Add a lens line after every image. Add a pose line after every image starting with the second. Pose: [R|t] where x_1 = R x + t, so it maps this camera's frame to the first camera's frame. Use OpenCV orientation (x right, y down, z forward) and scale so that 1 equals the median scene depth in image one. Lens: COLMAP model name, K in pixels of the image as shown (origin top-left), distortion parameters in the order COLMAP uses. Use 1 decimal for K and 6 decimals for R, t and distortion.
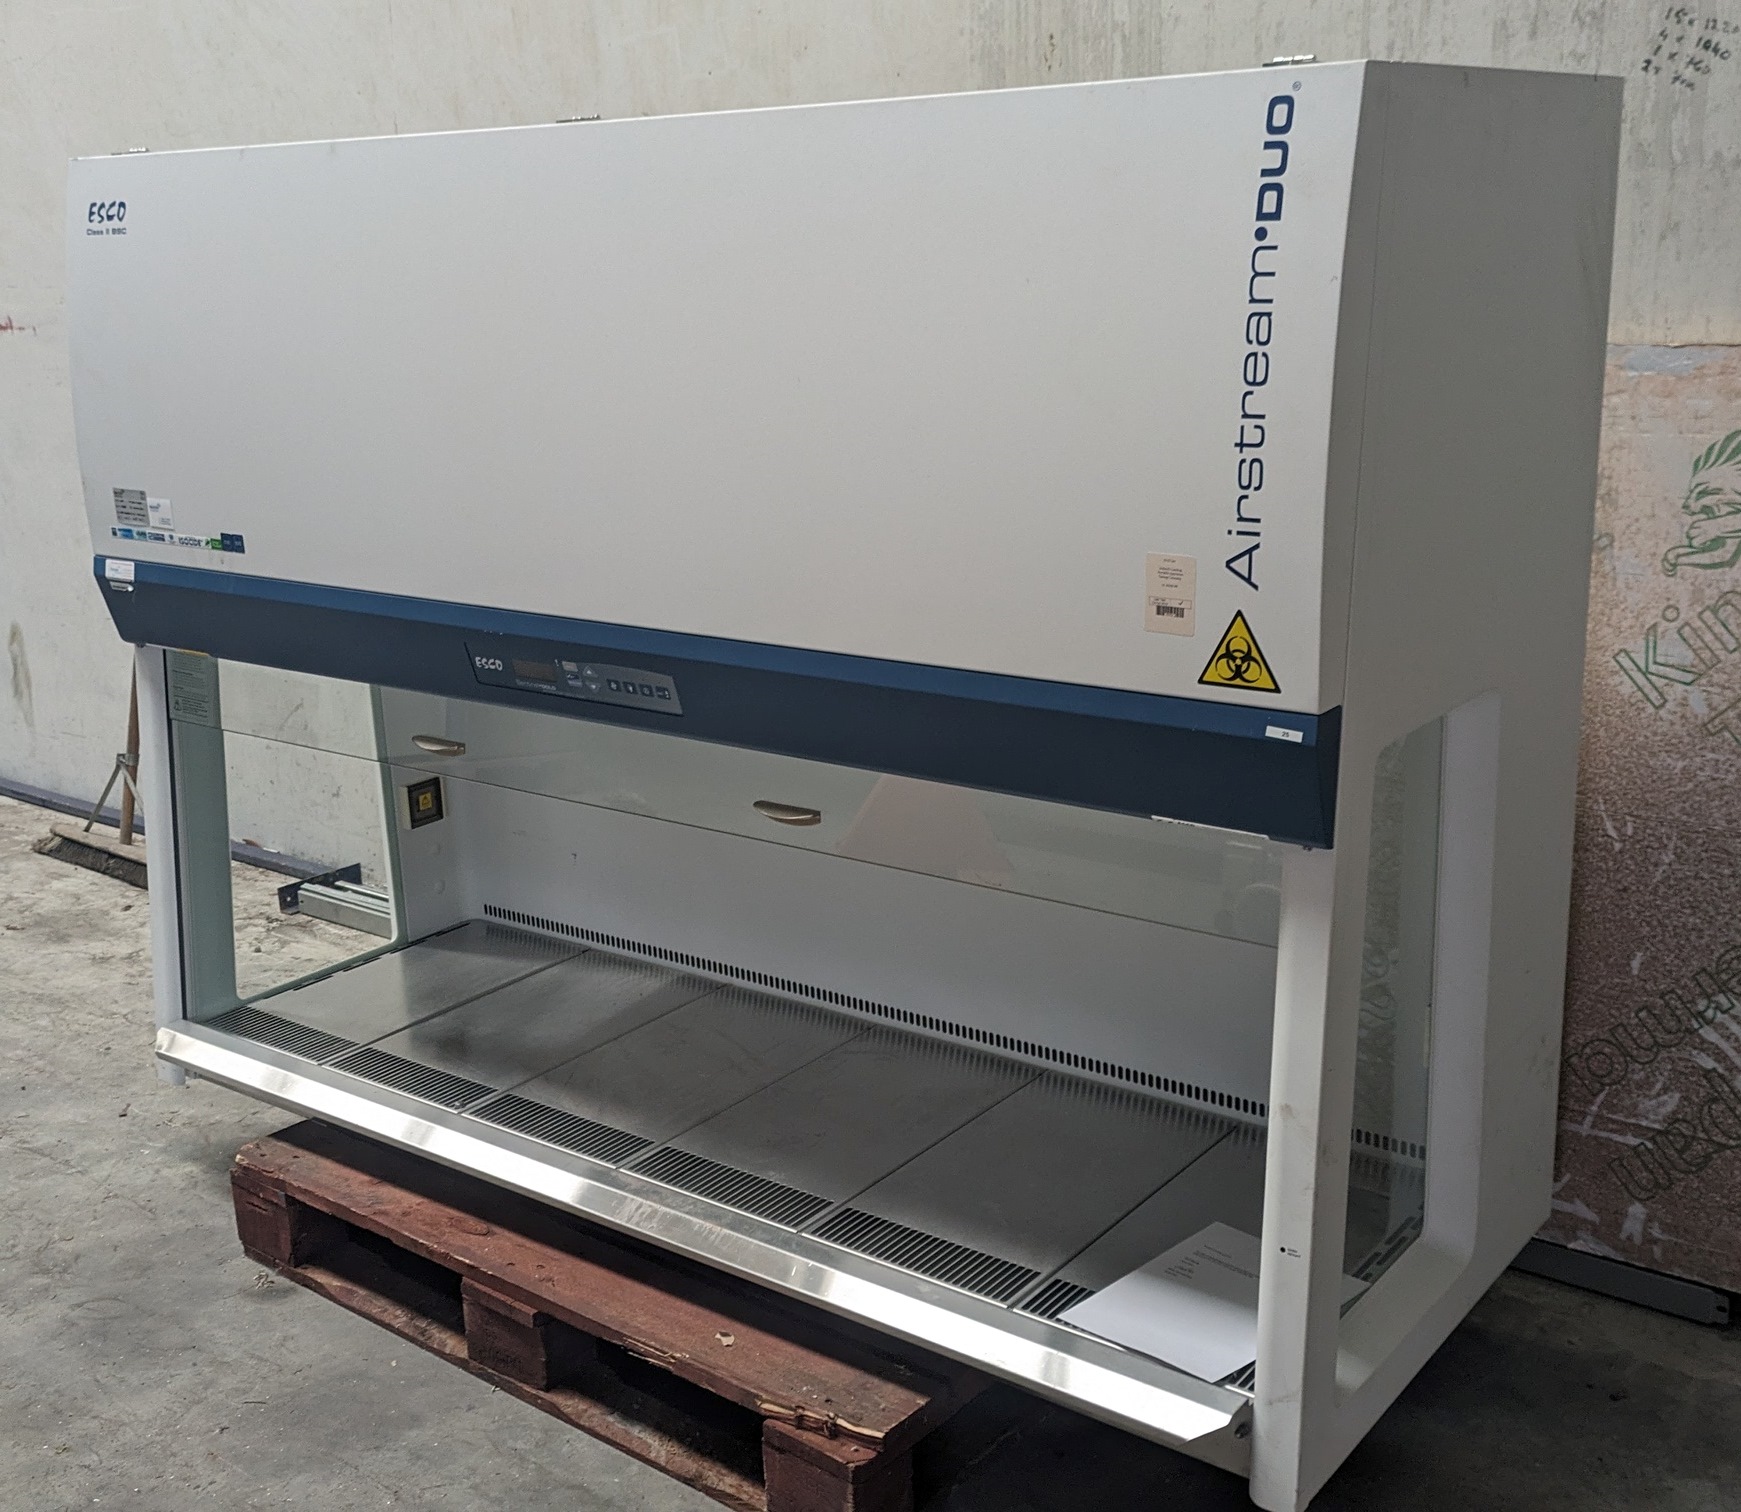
lens RADIAL K [[1977.7, 0, 870.5], [0, 1977.7, 756.0], [0, 0, 1]] dist [0.061527, -0.066606]
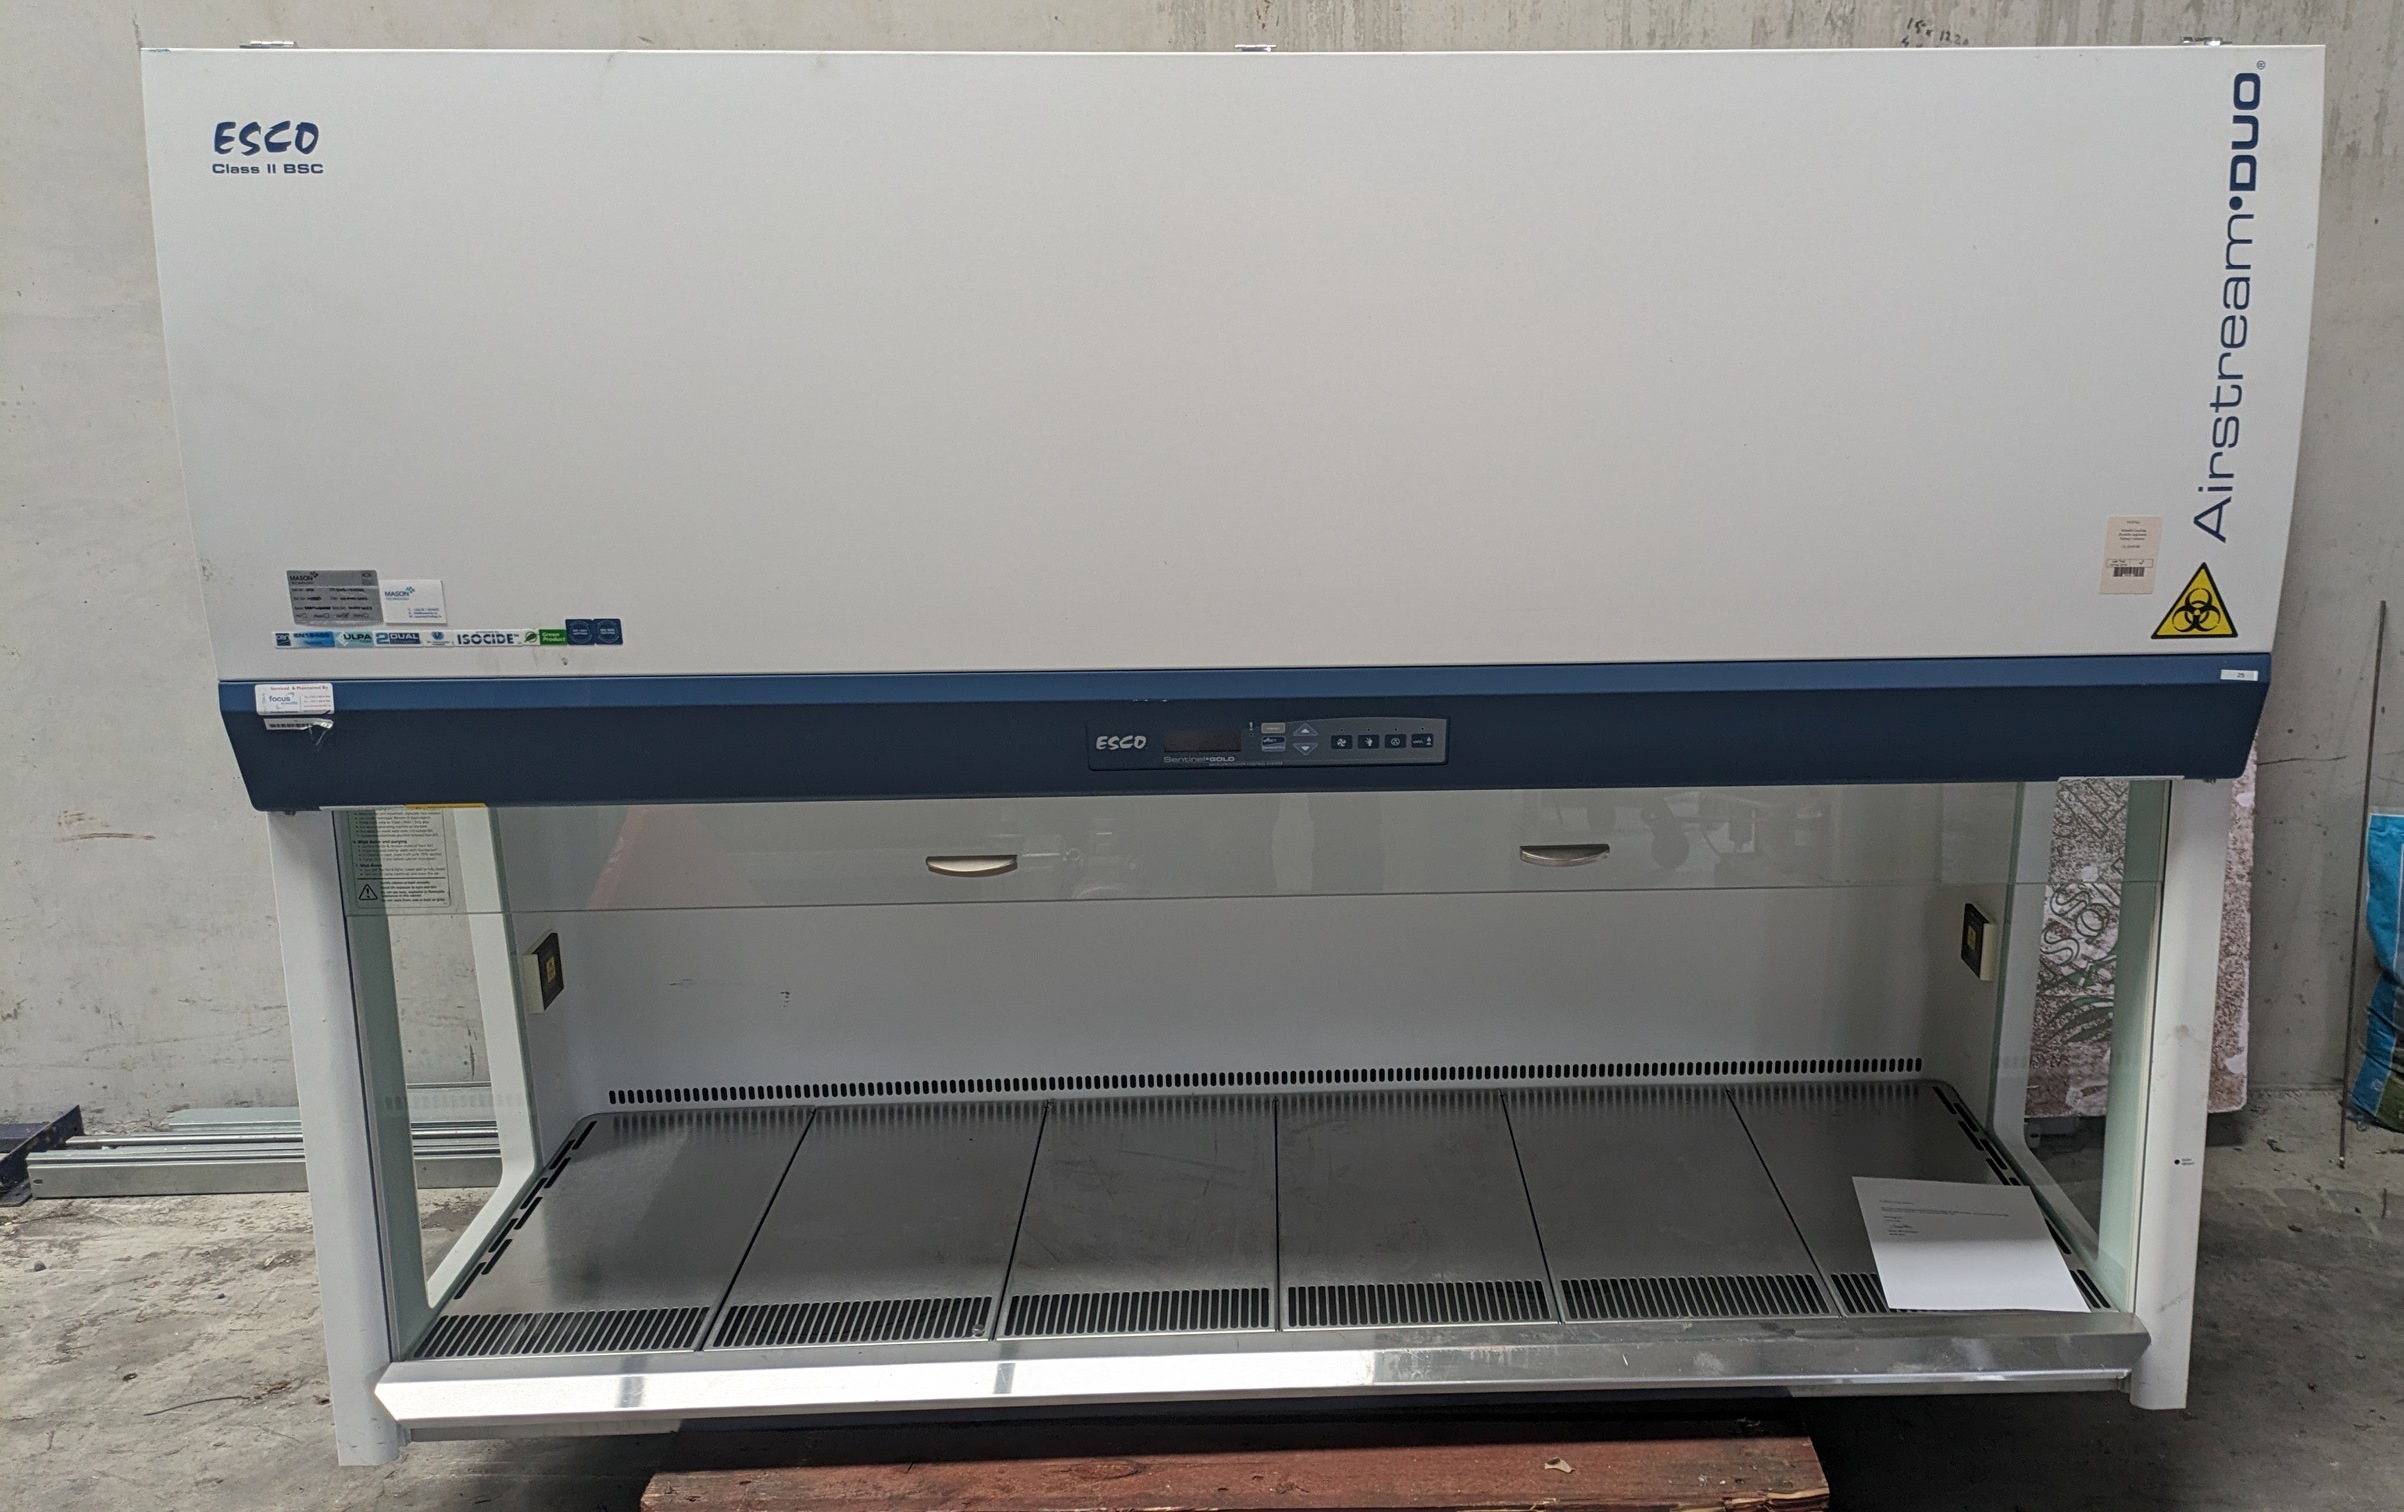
lens RADIAL K [[2000.4, 0, 1203.0], [0, 2000.4, 737.0], [0, 0, 1]] dist [0.035787, -0.011652]
pose [[0.768807, -0.141714, 0.623581, -0.879713], [0.146683, 0.988216, 0.043737, -0.104985], [-0.622431, 0.057843, 0.780534, 0.495935]]
